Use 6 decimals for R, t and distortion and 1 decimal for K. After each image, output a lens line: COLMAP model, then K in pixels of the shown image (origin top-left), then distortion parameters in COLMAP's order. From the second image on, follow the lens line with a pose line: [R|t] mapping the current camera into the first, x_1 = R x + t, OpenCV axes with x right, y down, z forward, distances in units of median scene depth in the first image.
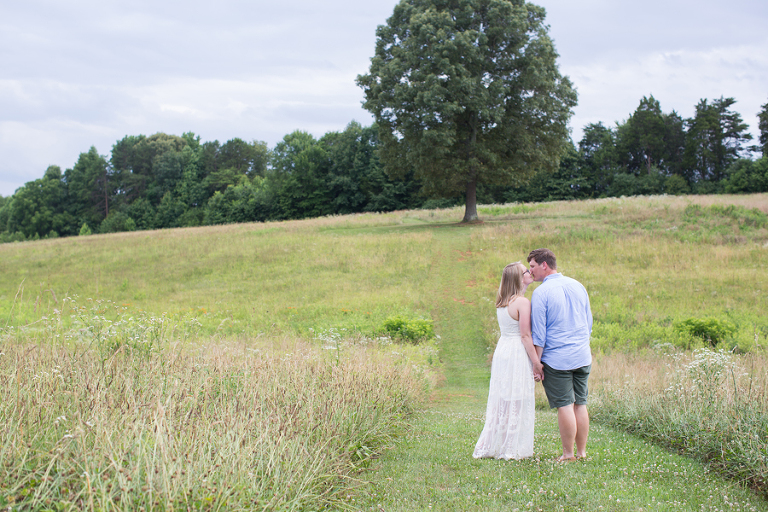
lens RADIAL K [[1118.3, 0, 384.0], [0, 1118.3, 256.0], [0, 0, 1]] dist [-0.142216, 0.143282]
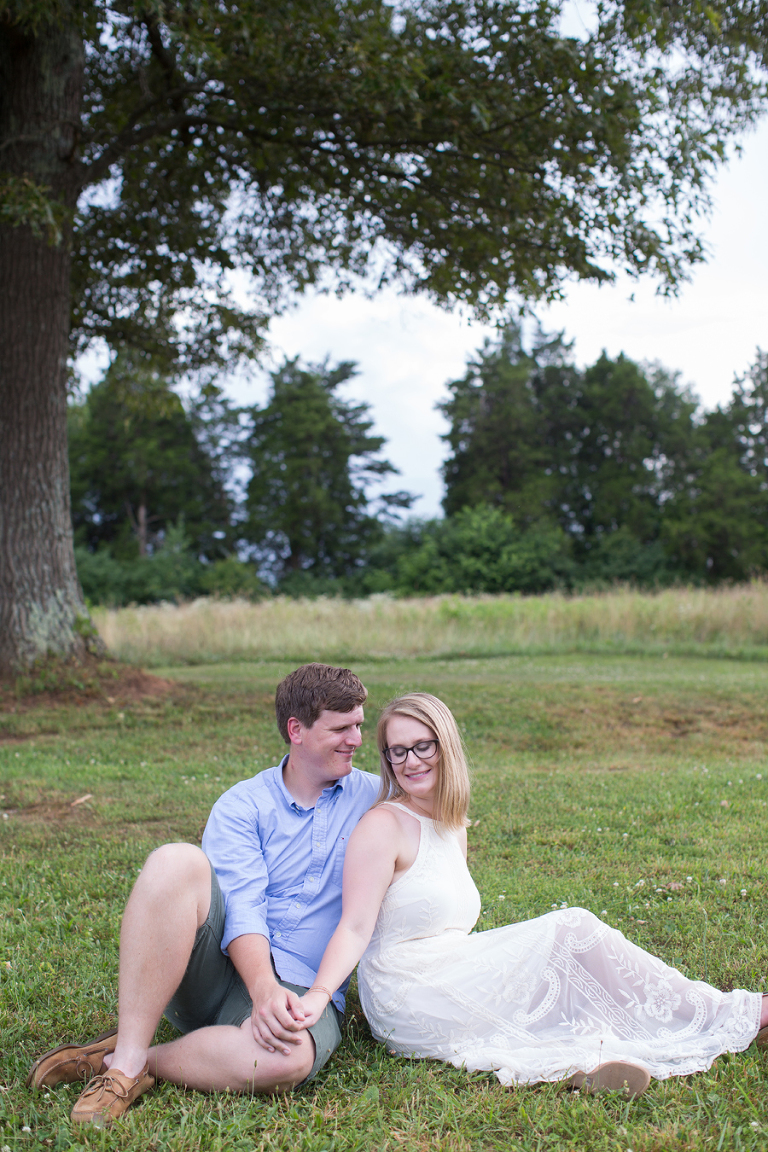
lens RADIAL K [[1677.4, 0, 367.6], [0, 1677.4, 575.2], [0, 0, 1]] dist [-0.142216, 0.143282]
pose [[0.843891, 0.038139, 0.535157, 0.025161], [0.017405, 0.994999, -0.098357, -0.021815], [-0.536232, 0.092317, 0.839007, 0.768445]]
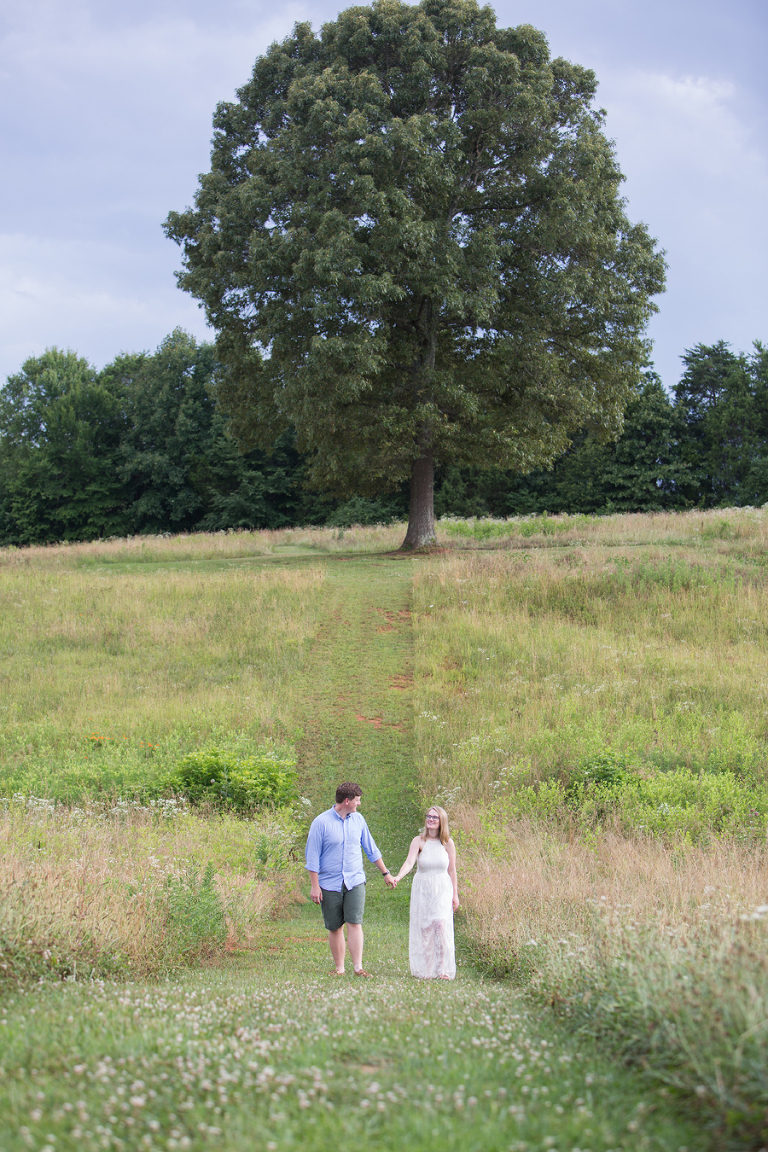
lens RADIAL K [[2422.7, 0, 384.0], [0, 2422.7, 576.0], [0, 0, 1]] dist [-0.235357, 0.021229]
pose [[0.998624, 0.015738, 0.050018, 0.013821], [-0.014380, 0.999521, -0.027392, 0.005485], [-0.050425, 0.026635, 0.998373, 0.041445]]
